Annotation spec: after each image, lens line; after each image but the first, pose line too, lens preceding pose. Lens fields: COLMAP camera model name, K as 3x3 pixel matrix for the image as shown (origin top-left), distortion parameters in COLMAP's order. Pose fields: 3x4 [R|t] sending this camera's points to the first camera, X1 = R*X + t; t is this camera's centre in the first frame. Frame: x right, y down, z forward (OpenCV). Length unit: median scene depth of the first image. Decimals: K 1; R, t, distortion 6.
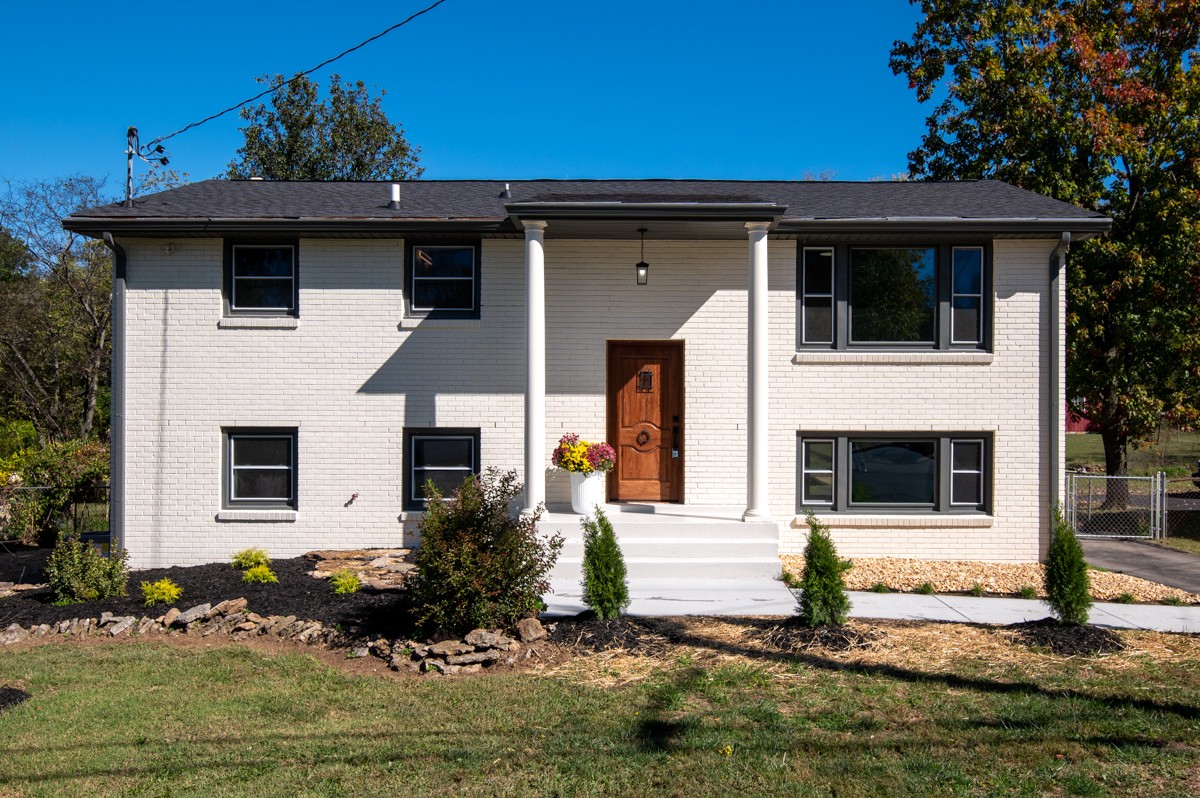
lens RADIAL K [[1213.7, 0, 659.4], [0, 1213.7, 409.2], [0, 0, 1]] dist [0.022286, 0.000000]
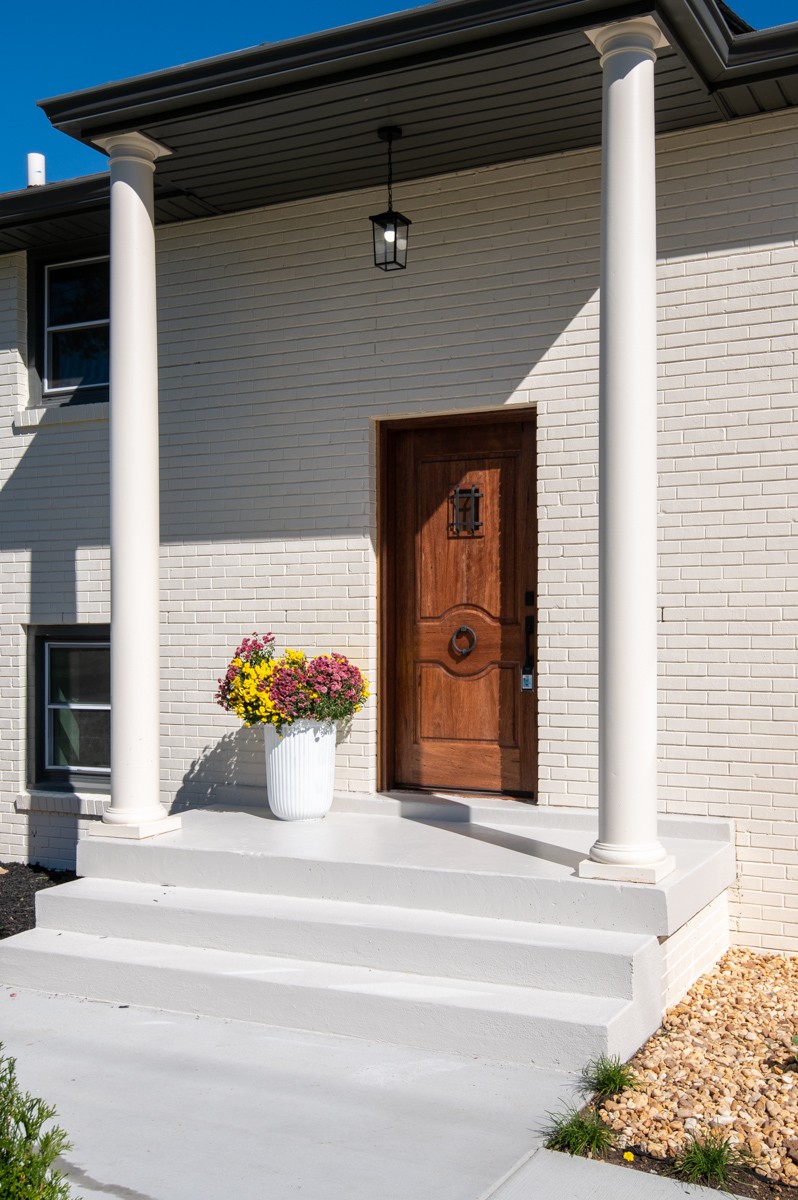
lens RADIAL K [[1325.5, 0, 414.5], [0, 1325.5, 628.3], [0, 0, 1]] dist [0.030189, 0.000000]
pose [[0.892250, -0.009001, -0.451451, 0.185431], [0.012851, 0.999903, 0.005462, 0.015637], [0.451358, -0.010675, 0.892279, 0.579420]]
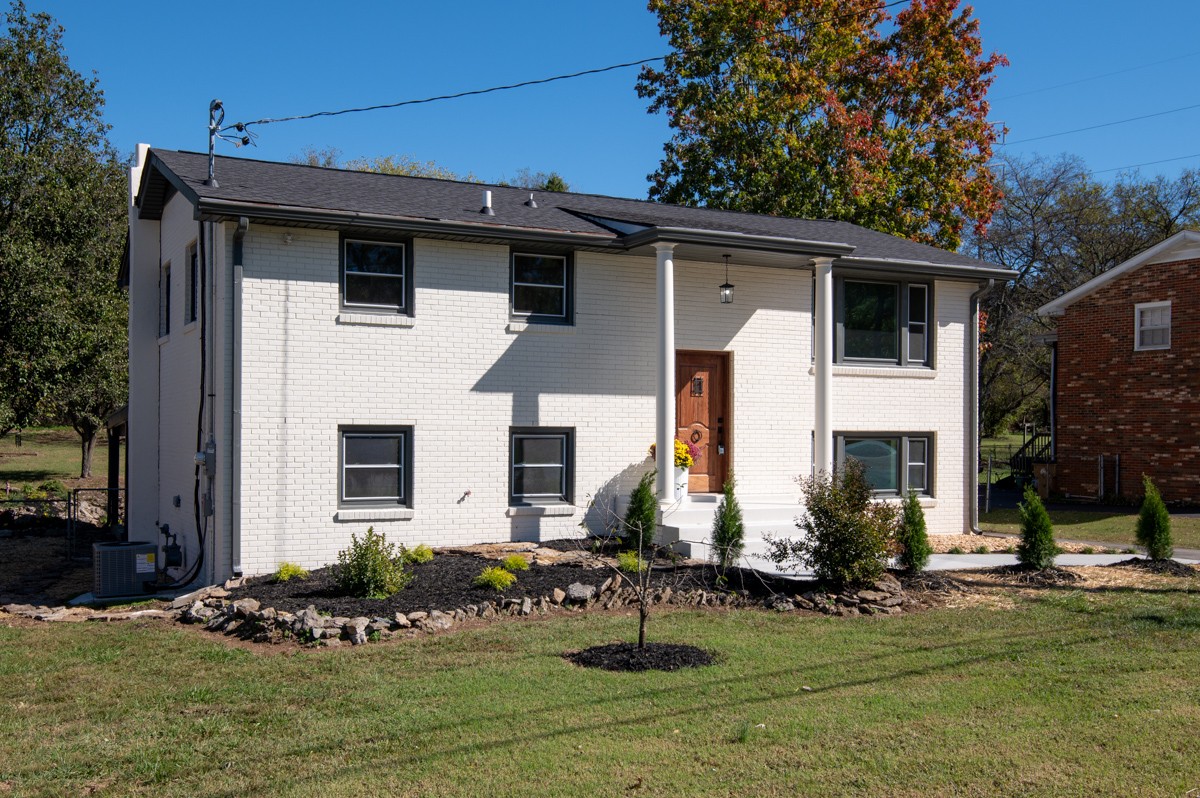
lens RADIAL K [[1325.5, 0, 633.0], [0, 1325.5, 417.6], [0, 0, 1]] dist [0.030189, 0.000000]
pose [[0.863353, 0.007790, 0.504541, -0.694395], [-0.011881, 0.999917, 0.004891, 0.000643], [-0.504461, -0.010217, 0.863374, -0.036646]]
